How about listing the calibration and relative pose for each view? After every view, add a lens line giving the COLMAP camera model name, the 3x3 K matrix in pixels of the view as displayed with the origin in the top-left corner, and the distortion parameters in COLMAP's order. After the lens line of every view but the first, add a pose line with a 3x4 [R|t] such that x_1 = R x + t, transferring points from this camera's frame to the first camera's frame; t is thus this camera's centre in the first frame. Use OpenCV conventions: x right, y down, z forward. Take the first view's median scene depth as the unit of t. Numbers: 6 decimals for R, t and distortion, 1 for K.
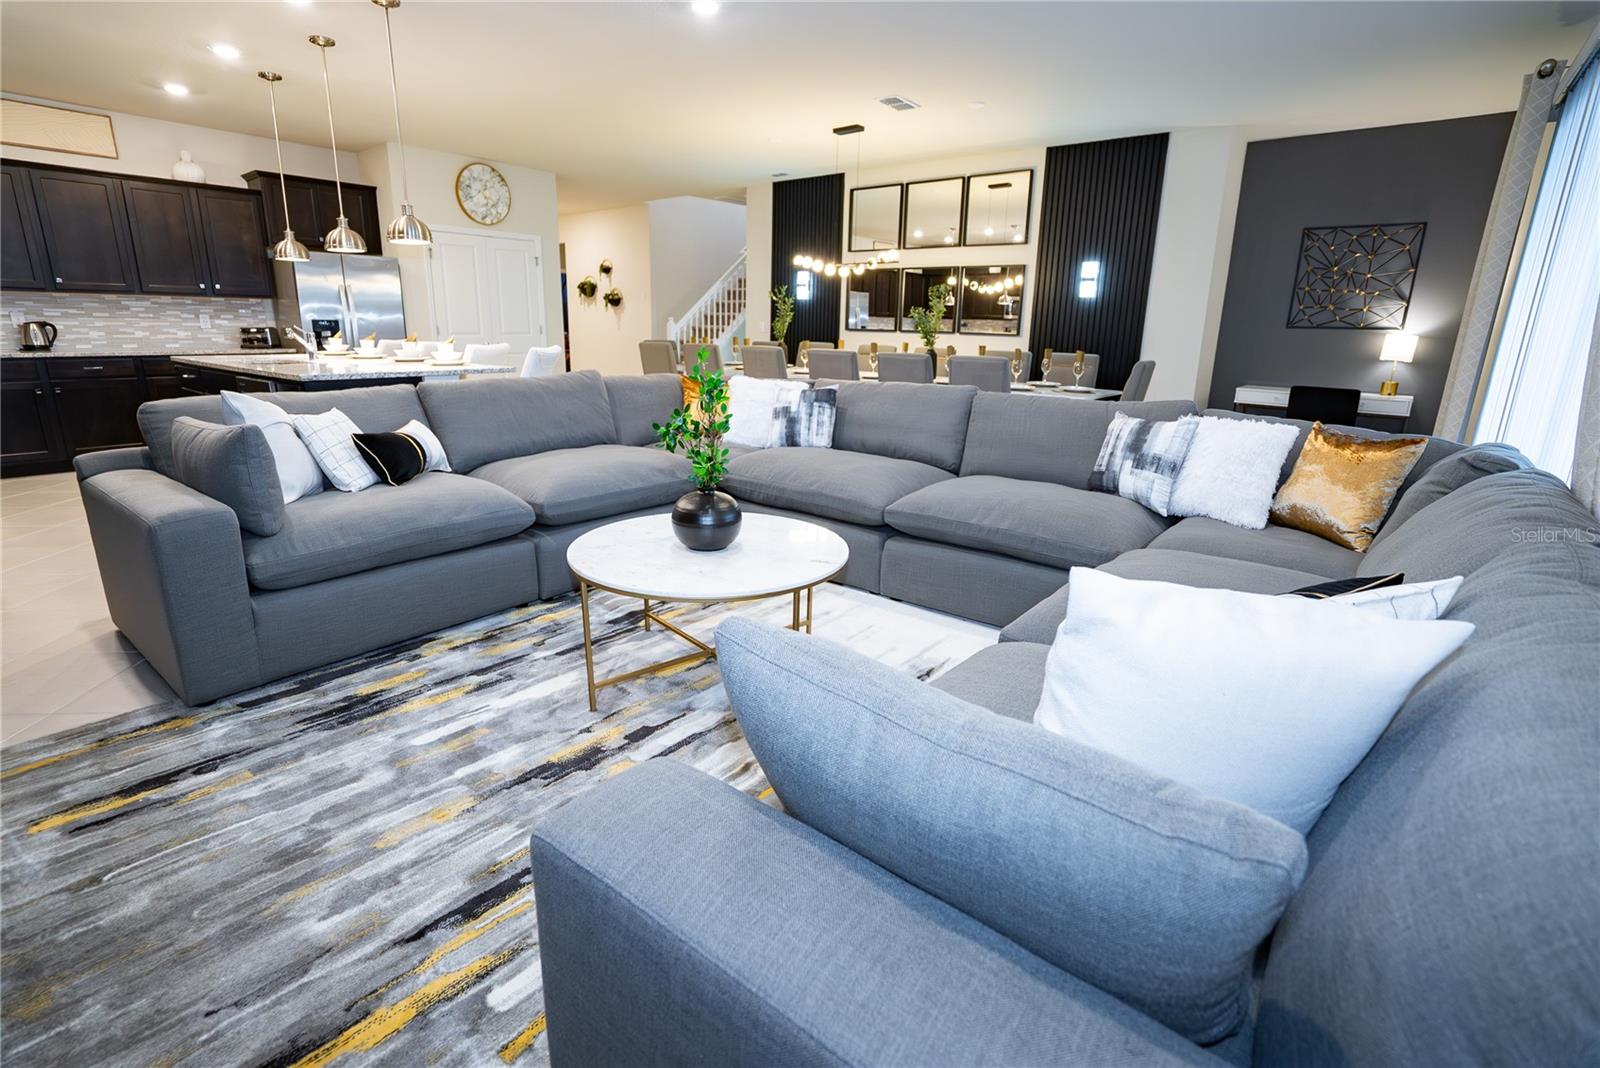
lens RADIAL K [[760.2, 0, 800.0], [0, 760.2, 534.0], [0, 0, 1]] dist [-0.017431, 0.001190]
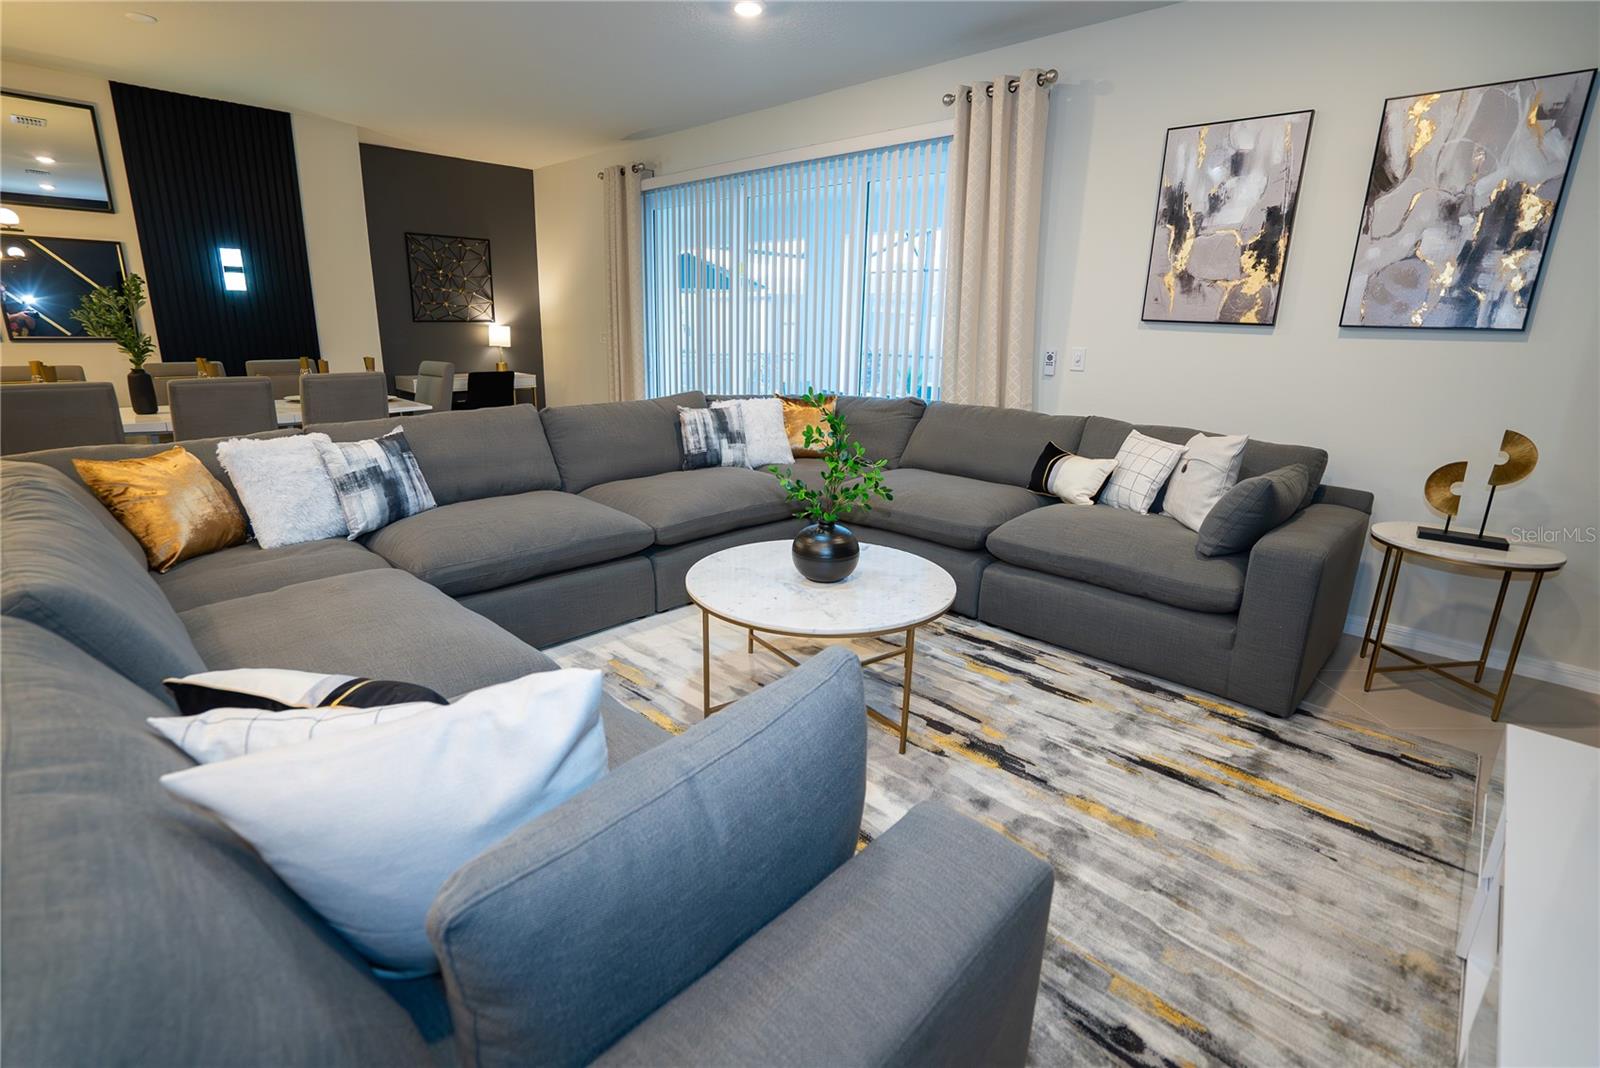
lens RADIAL K [[738.3, 0, 800.0], [0, 738.3, 534.0], [0, 0, 1]] dist [-0.043367, 0.016217]
pose [[0.077369, -0.294868, 0.952401, -0.462478], [0.243599, 0.931902, 0.268733, -0.138753], [-0.966785, 0.211213, 0.143930, 0.378032]]
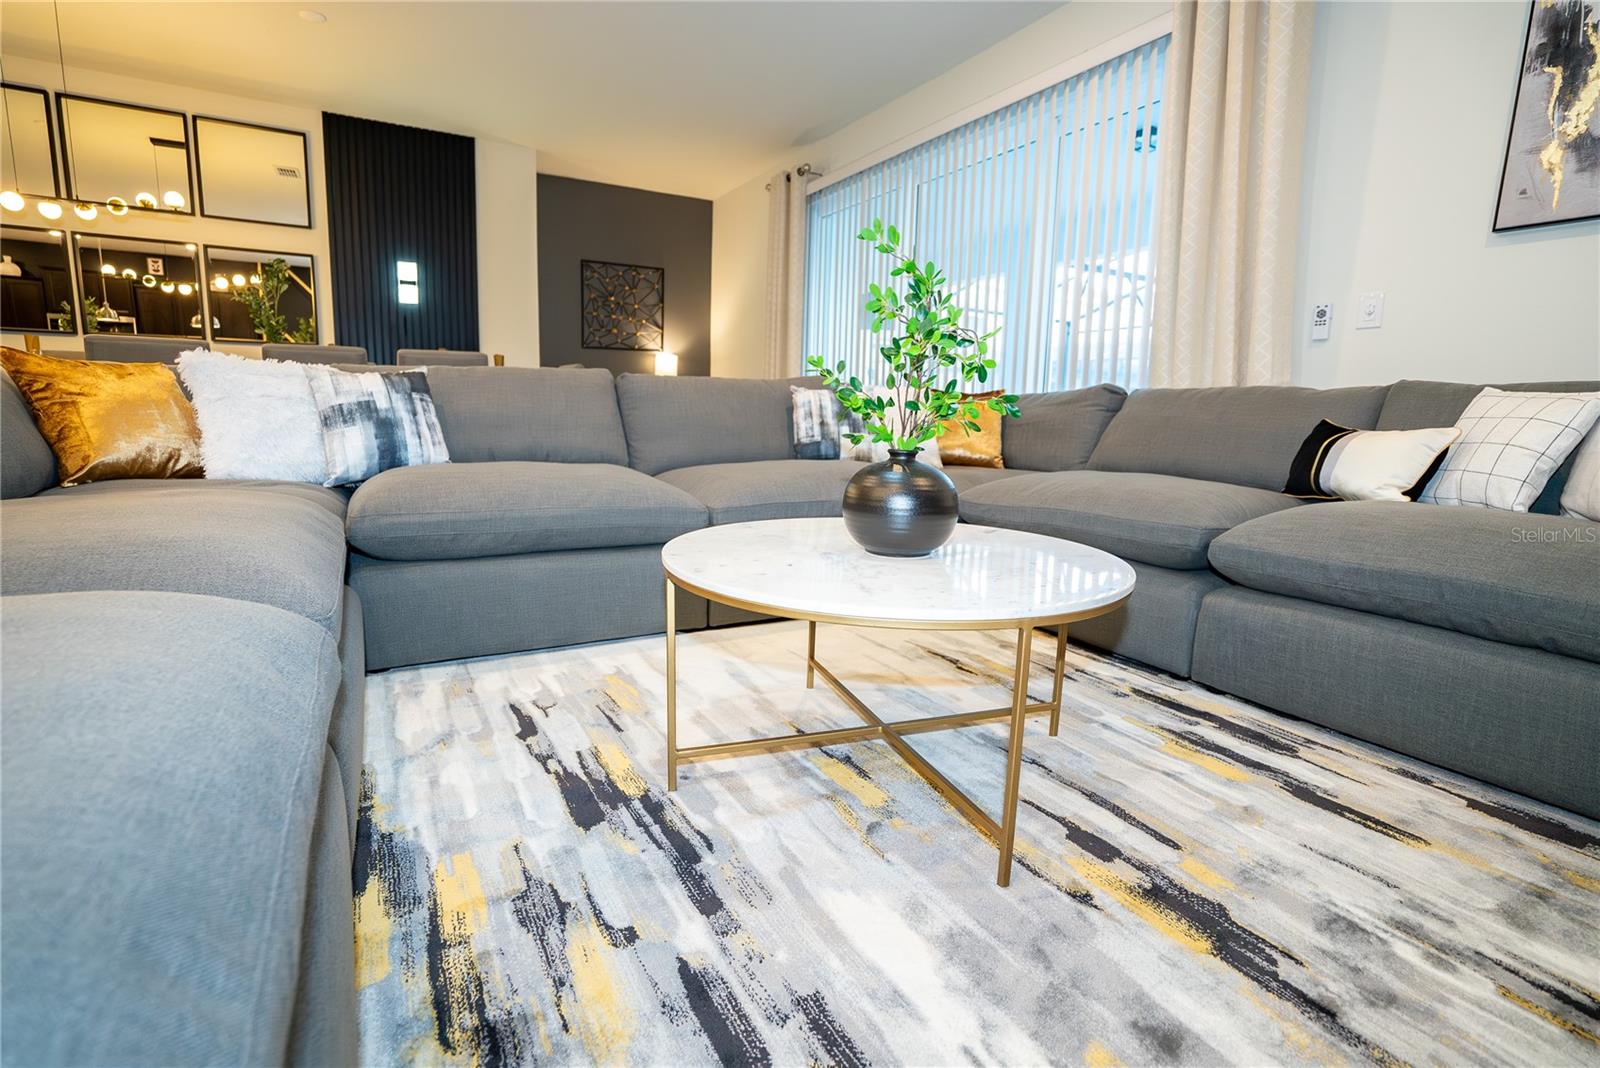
lens RADIAL K [[738.3, 0, 800.0], [0, 738.3, 534.0], [0, 0, 1]] dist [-0.043367, 0.016217]
pose [[0.358126, -0.171156, 0.917851, -0.299578], [0.233242, 0.968286, 0.089555, -0.030786], [-0.904071, 0.182009, 0.386690, 0.362350]]
